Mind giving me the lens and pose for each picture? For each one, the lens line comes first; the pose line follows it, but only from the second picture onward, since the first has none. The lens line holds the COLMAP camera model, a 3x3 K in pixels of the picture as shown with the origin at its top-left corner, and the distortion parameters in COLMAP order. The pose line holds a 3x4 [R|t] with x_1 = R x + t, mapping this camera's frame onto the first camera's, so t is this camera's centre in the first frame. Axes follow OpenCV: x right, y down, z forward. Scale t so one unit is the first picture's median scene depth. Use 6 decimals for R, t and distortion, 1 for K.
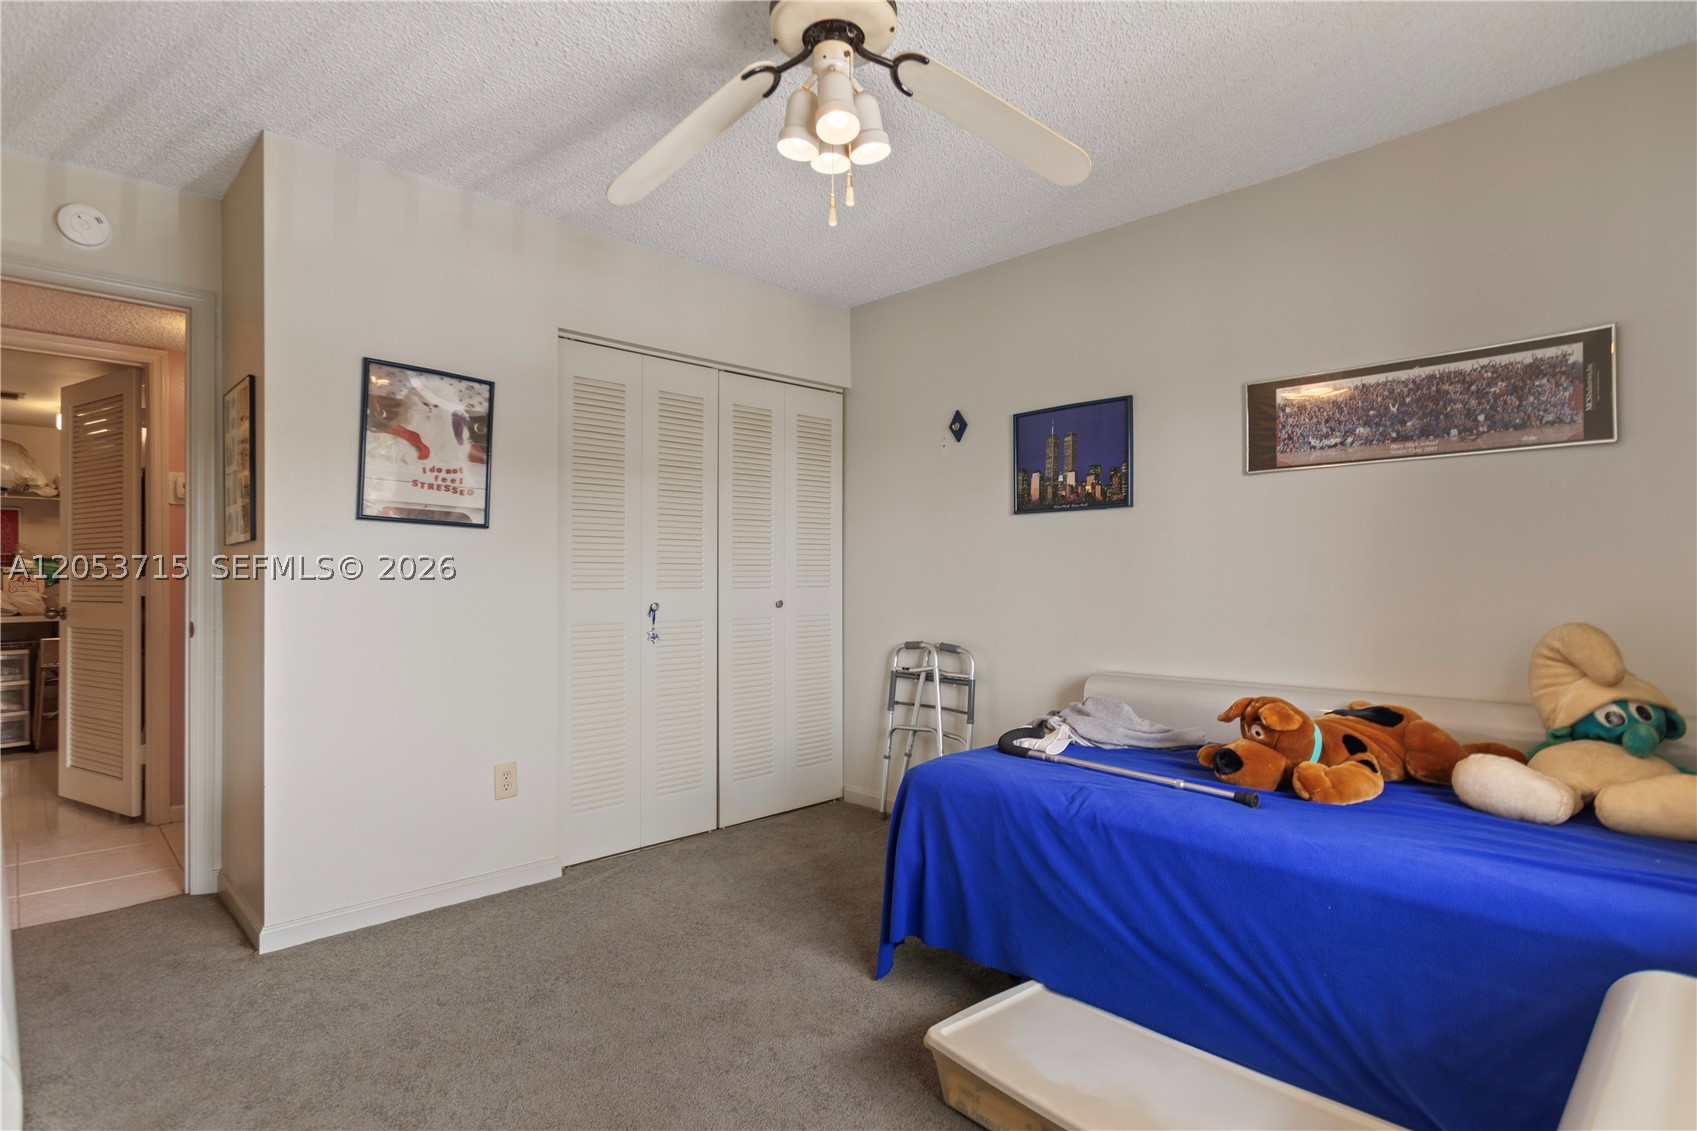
lens RADIAL K [[873.9, 0, 847.2], [0, 873.9, 576.0], [0, 0, 1]] dist [0.001800, 0.000835]
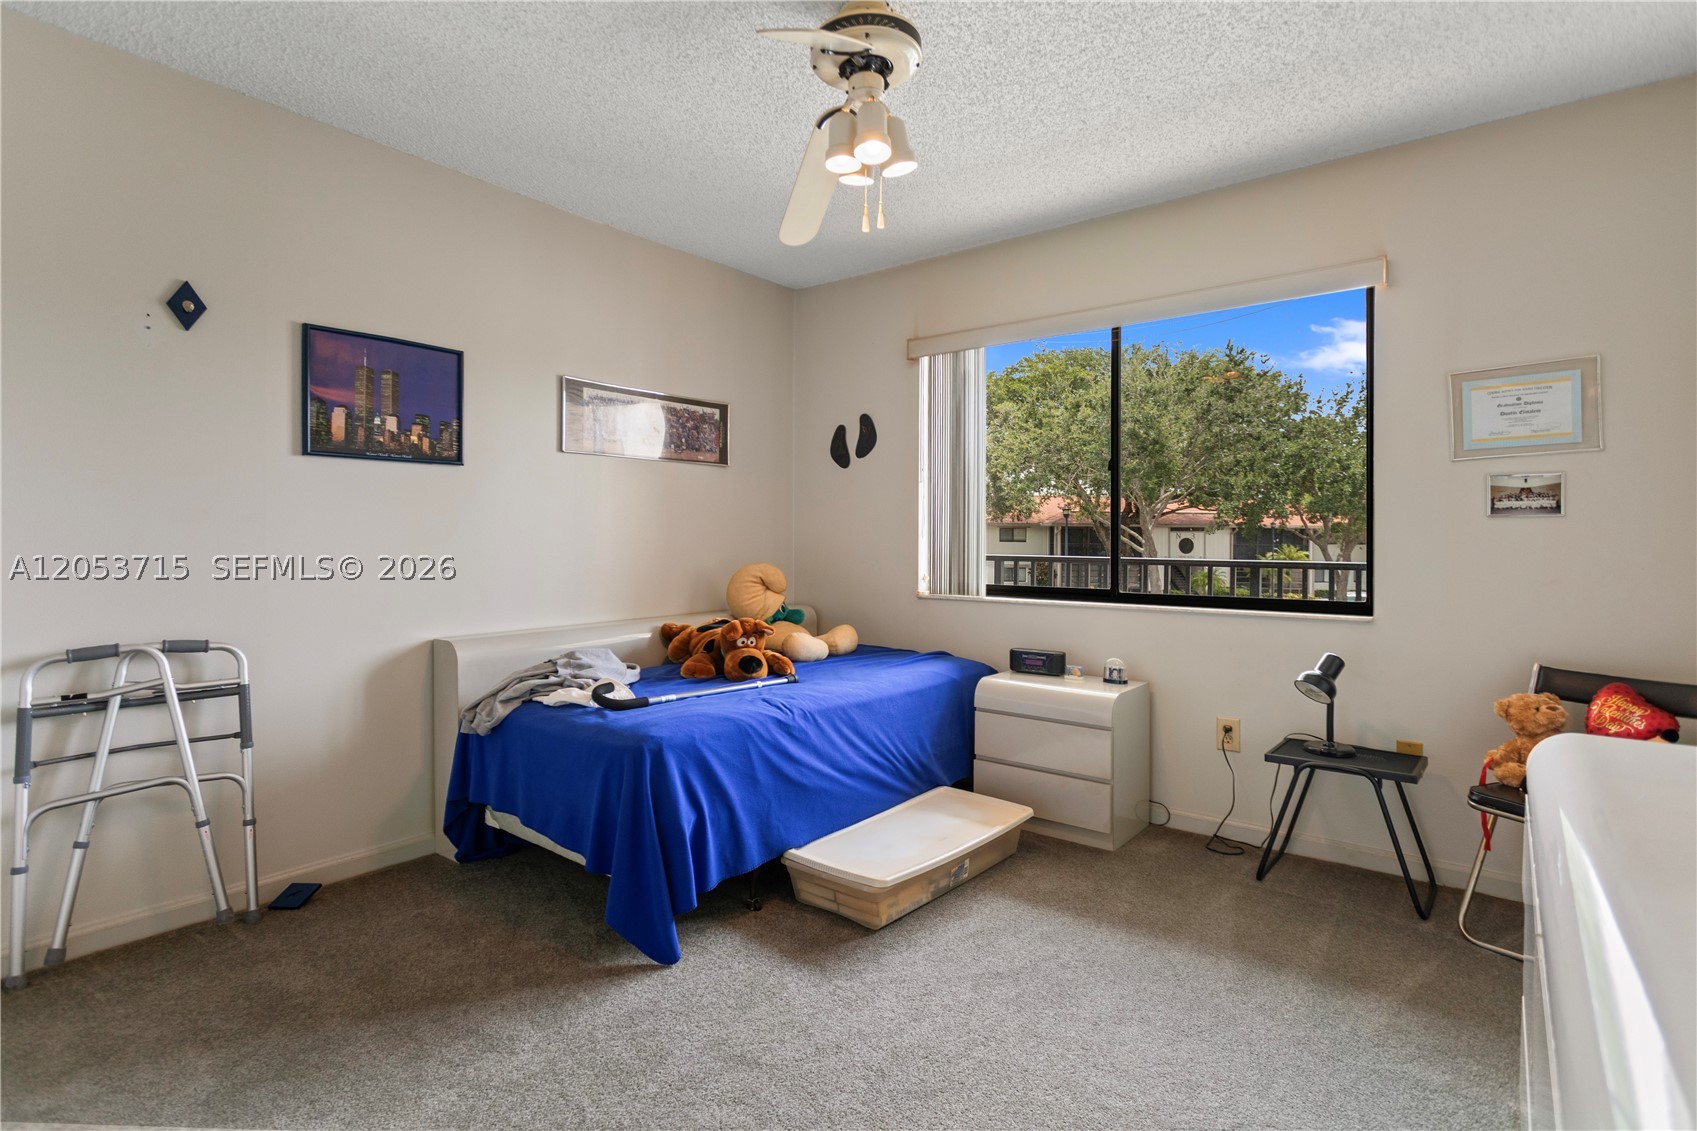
lens RADIAL K [[822.6, 0, 844.4], [0, 822.6, 560.5], [0, 0, 1]] dist [-0.000689, 0.000036]
pose [[-0.122386, -0.022633, 0.992224, -0.600003], [-0.000905, 0.999742, 0.022693, 0.004728], [-0.992482, 0.001879, -0.122375, 0.645673]]
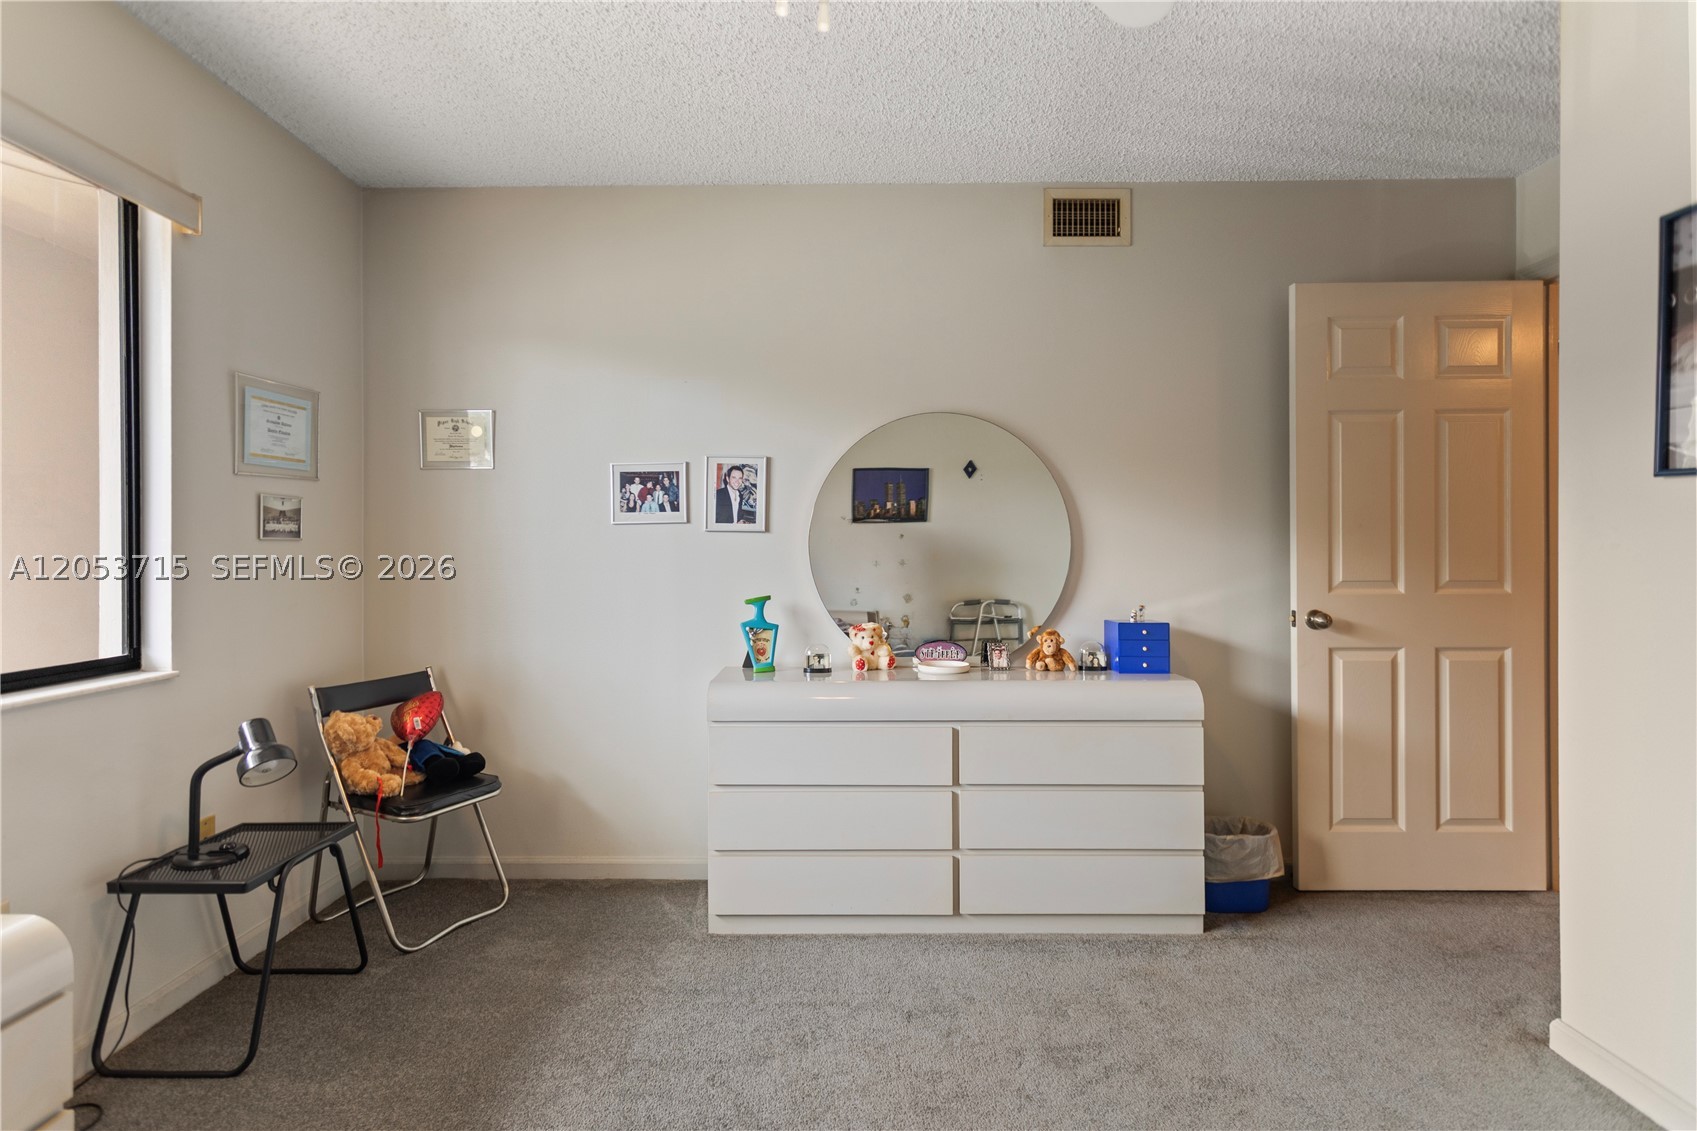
lens RADIAL K [[836.3, 0, 841.9], [0, 836.3, 555.5], [0, 0, 1]] dist [0.002219, 0.000162]
pose [[-0.709016, 0.003722, -0.705182, 0.228052], [-0.000019, 0.999986, 0.005297, -0.009237], [0.705192, 0.003768, -0.709006, 0.808418]]
